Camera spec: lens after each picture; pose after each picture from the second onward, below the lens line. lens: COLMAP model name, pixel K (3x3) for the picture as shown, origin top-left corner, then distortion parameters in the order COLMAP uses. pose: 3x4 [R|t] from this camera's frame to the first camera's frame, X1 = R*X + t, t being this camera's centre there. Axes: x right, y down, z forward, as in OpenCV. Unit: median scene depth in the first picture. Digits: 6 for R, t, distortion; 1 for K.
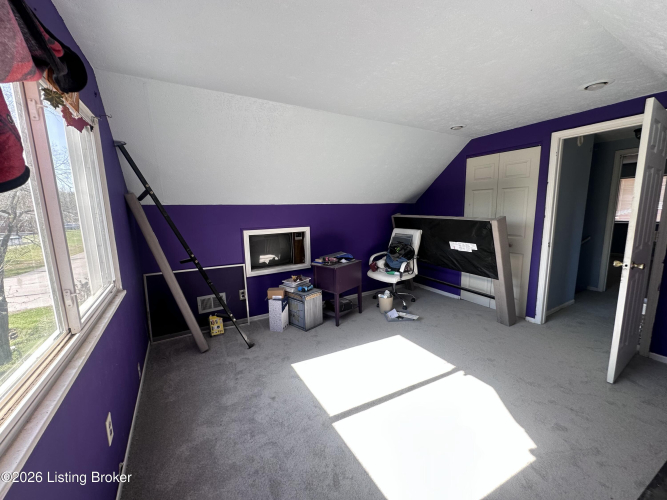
lens RADIAL K [[268.2, 0, 334.8], [0, 268.2, 250.1], [0, 0, 1]] dist [-0.003398, 0.000454]
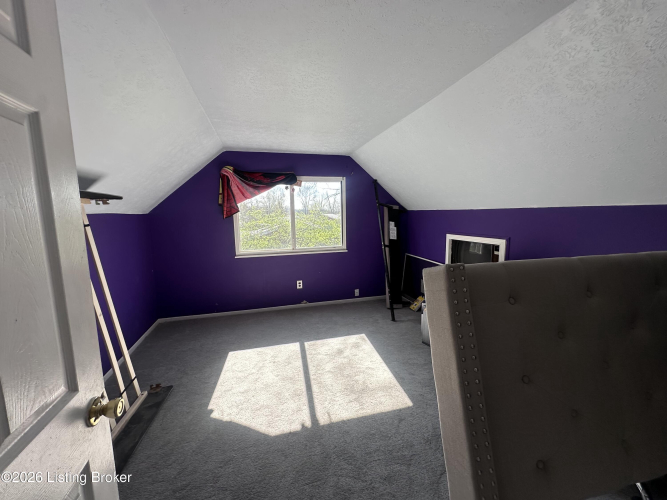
lens RADIAL K [[268.2, 0, 334.0], [0, 268.2, 248.6], [0, 0, 1]] dist [-0.003398, 0.000454]
pose [[-0.264001, 0.146313, -0.953360, 1.040737], [-0.125048, 0.974893, 0.184245, -0.201475], [0.956382, 0.167857, -0.239077, 1.066158]]
